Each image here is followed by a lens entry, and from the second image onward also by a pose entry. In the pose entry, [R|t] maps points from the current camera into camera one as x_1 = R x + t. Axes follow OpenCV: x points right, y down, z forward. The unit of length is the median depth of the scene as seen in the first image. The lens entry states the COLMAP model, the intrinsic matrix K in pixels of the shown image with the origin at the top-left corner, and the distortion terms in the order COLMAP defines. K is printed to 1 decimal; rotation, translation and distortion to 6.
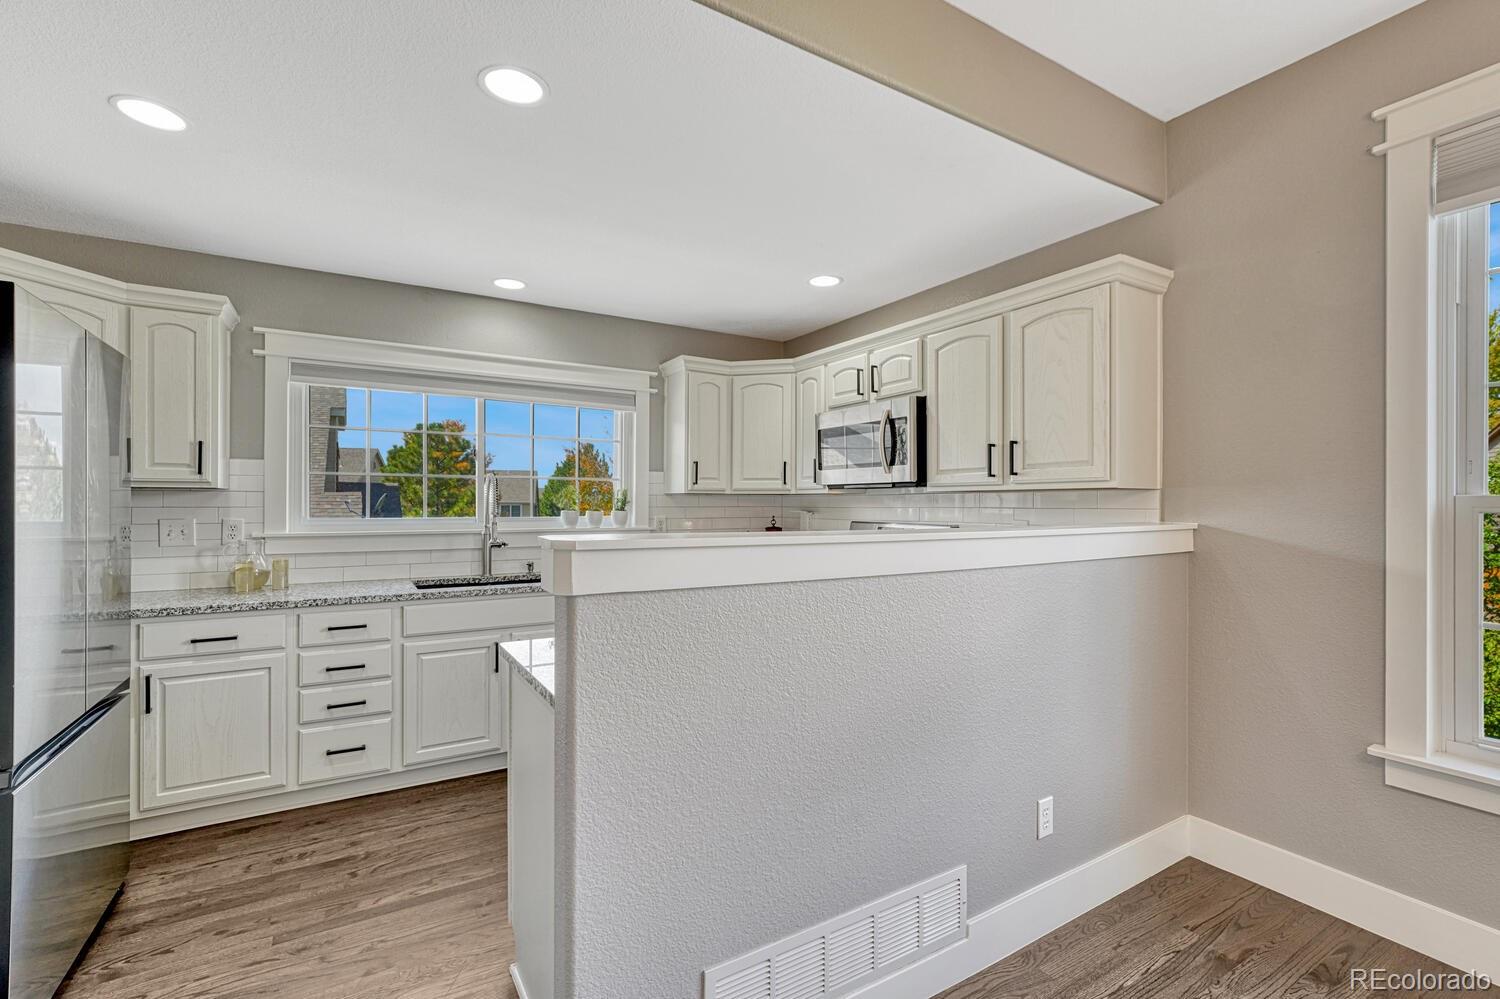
lens RADIAL K [[639.4, 0, 750.0], [0, 639.4, 499.5], [0, 0, 1]] dist [0.001467, 0.000064]
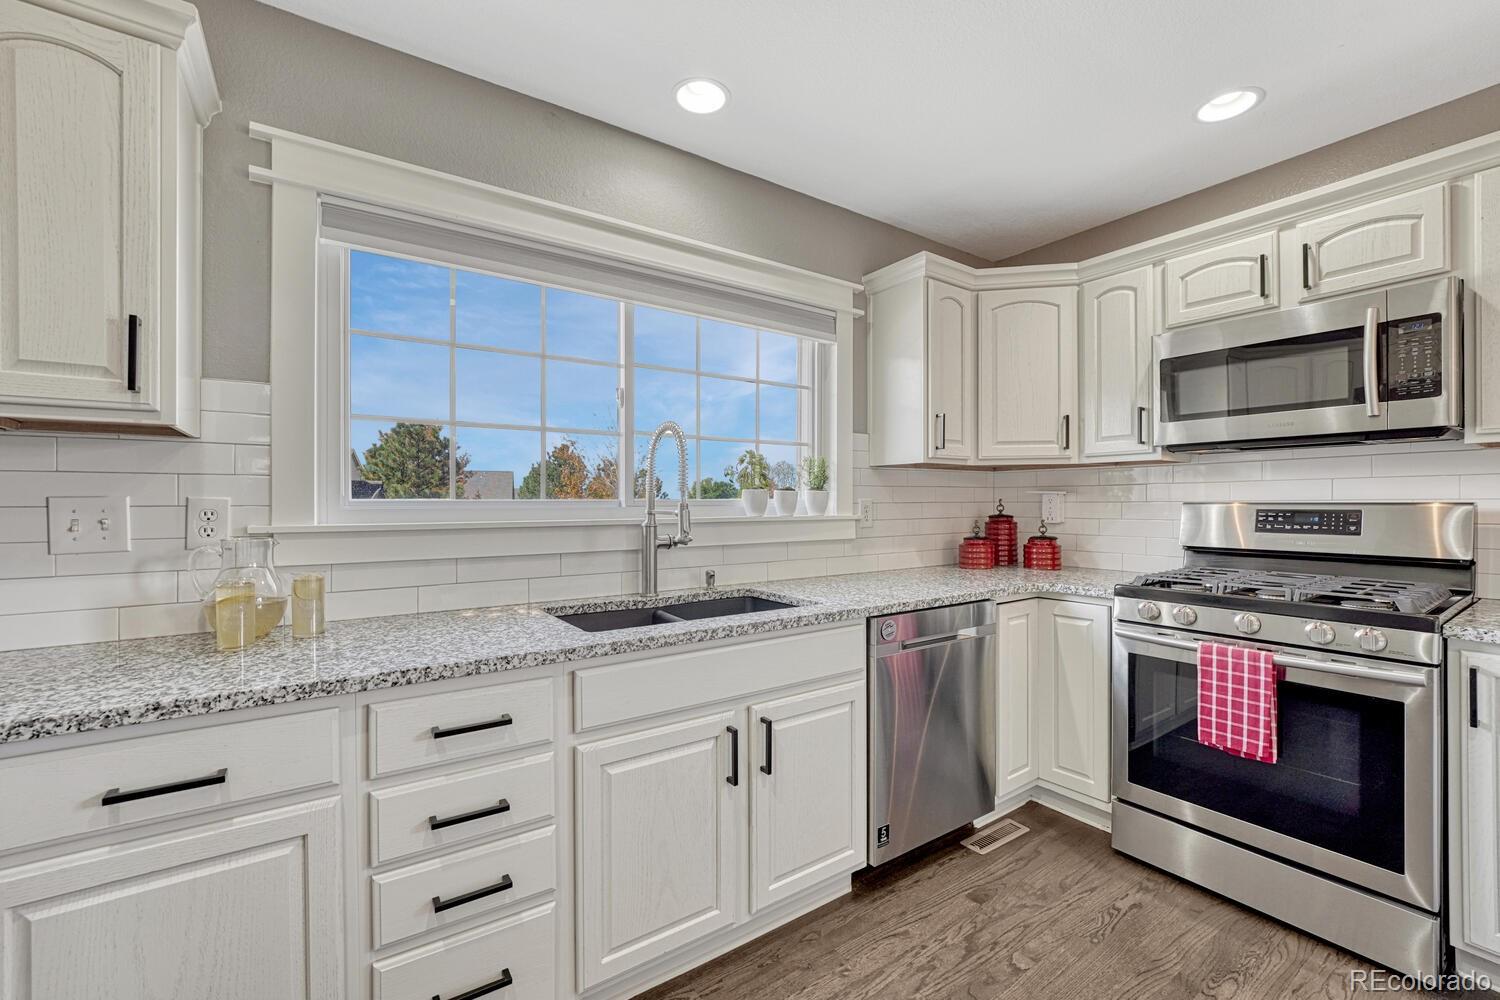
lens RADIAL K [[612.1, 0, 758.0], [0, 612.1, 499.2], [0, 0, 1]] dist [-0.005098, 0.000145]
pose [[0.998243, -0.005759, 0.058973, -0.399753], [0.005647, 0.999982, 0.002072, 0.033114], [-0.058984, -0.001735, 0.998257, 0.489255]]
